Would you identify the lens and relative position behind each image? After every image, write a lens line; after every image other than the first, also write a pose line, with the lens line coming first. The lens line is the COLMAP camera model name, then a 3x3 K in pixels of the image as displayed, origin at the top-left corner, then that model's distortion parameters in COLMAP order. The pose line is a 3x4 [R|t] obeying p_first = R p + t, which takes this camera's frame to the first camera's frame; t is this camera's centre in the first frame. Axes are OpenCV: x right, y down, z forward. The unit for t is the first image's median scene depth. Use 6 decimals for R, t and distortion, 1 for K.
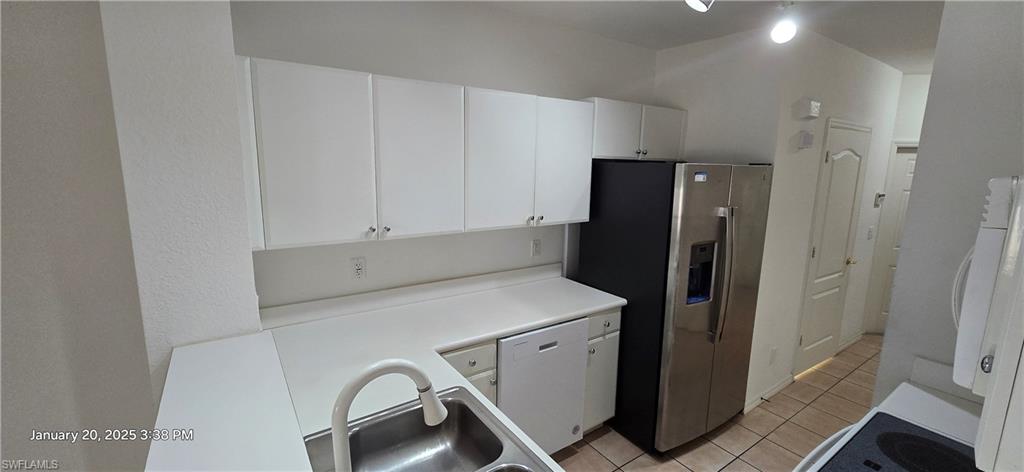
lens RADIAL K [[422.4, 0, 514.5], [0, 422.4, 232.5], [0, 0, 1]] dist [-0.001925, 0.000013]
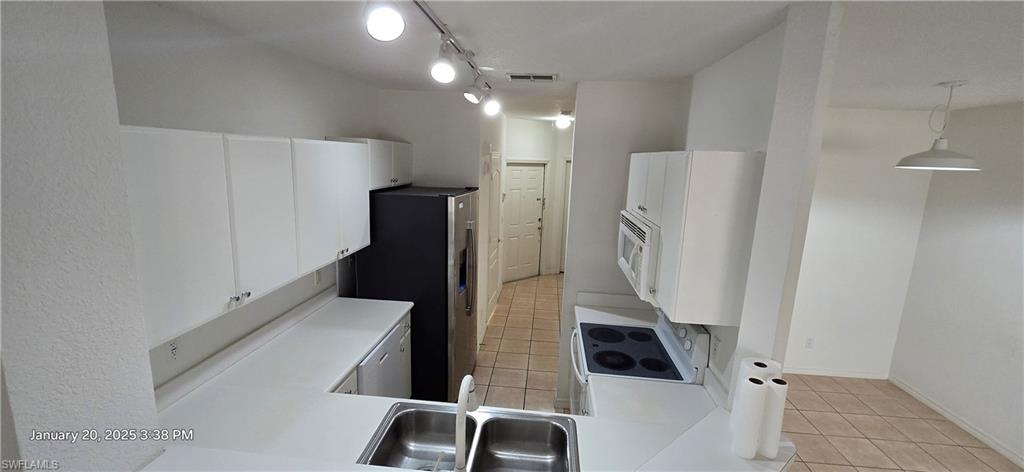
lens RADIAL K [[423.1, 0, 515.5], [0, 423.1, 232.5], [0, 0, 1]] dist [-0.003277, -0.000178]
pose [[0.634852, -0.135228, 0.760707, -0.457850], [0.103654, 0.990571, 0.089585, -0.124715], [-0.765649, 0.021978, 0.642883, -0.048988]]
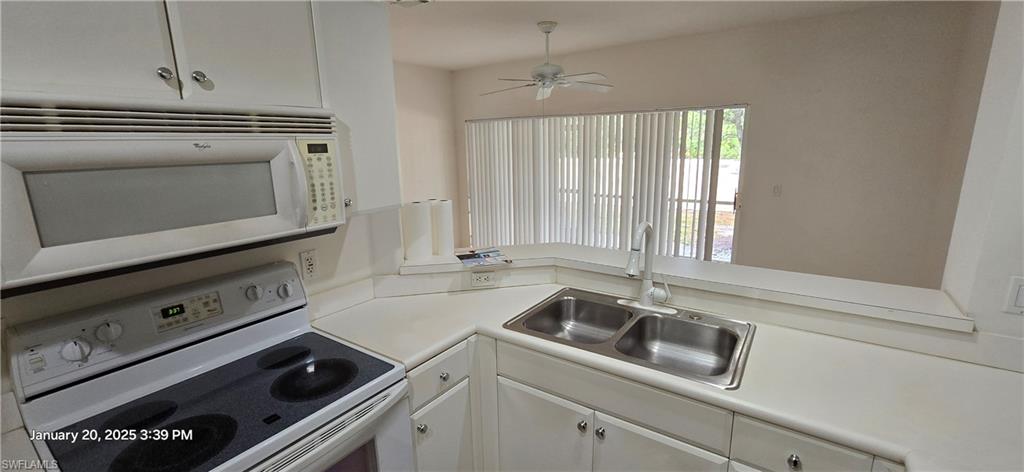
lens RADIAL K [[422.4, 0, 514.5], [0, 422.4, 232.5], [0, 0, 1]] dist [-0.001925, 0.000013]
pose [[-0.933051, 0.077021, -0.351403, 0.289632], [-0.056102, 0.933707, 0.353615, -0.087209], [0.355343, 0.349655, -0.866875, 0.832593]]
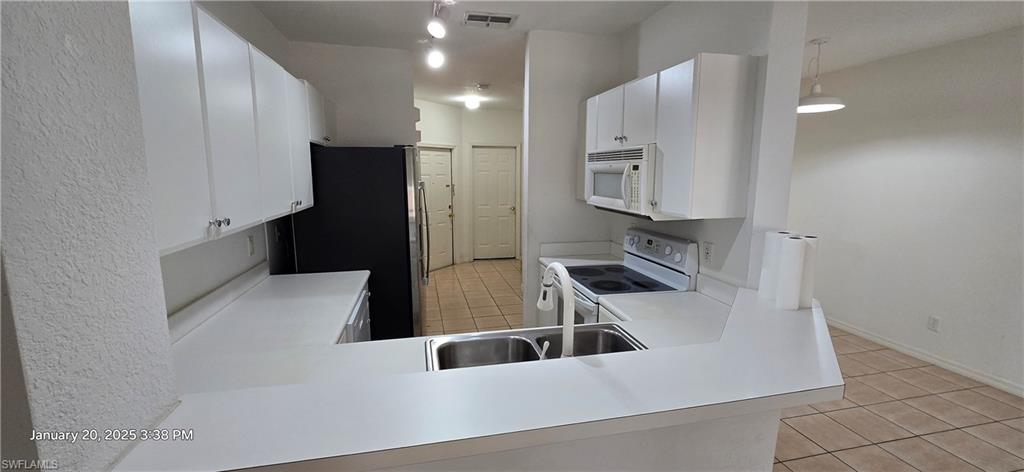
lens RADIAL K [[422.4, 0, 514.5], [0, 422.4, 232.5], [0, 0, 1]] dist [-0.001925, 0.000013]
pose [[0.361211, -0.149087, 0.920489, -0.581666], [0.160822, 0.982304, 0.095990, 0.014845], [-0.918511, 0.113362, 0.378795, 0.211319]]
